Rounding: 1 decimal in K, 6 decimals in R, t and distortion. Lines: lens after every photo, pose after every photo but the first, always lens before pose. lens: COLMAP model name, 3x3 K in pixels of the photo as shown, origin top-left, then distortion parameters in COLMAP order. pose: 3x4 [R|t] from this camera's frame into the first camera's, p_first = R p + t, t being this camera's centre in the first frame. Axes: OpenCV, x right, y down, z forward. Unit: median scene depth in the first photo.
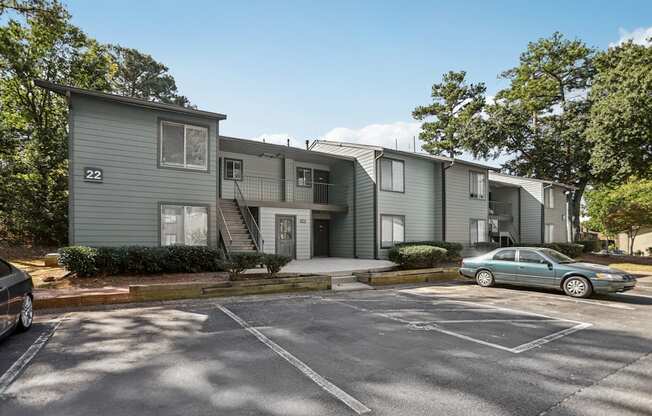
lens RADIAL K [[309.5, 0, 327.4], [0, 309.5, 214.6], [0, 0, 1]] dist [-0.071751, 0.043599]
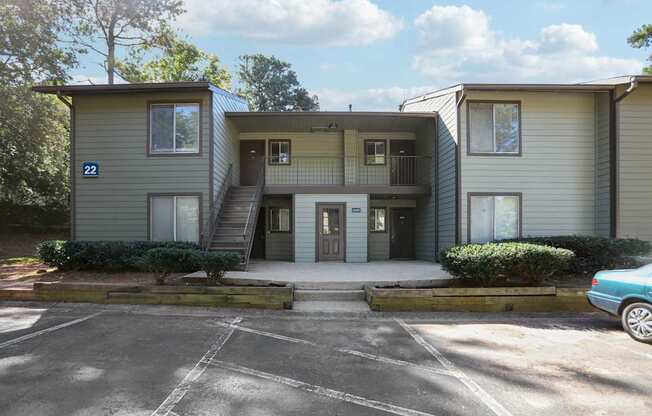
lens RADIAL K [[333.8, 0, 325.1], [0, 333.8, 225.6], [0, 0, 1]] dist [-0.052858, 0.018236]
pose [[0.853463, -0.021680, -0.520703, 0.291666], [0.042046, 0.998742, 0.027333, 0.035697], [0.519455, -0.045221, 0.853300, 0.303602]]
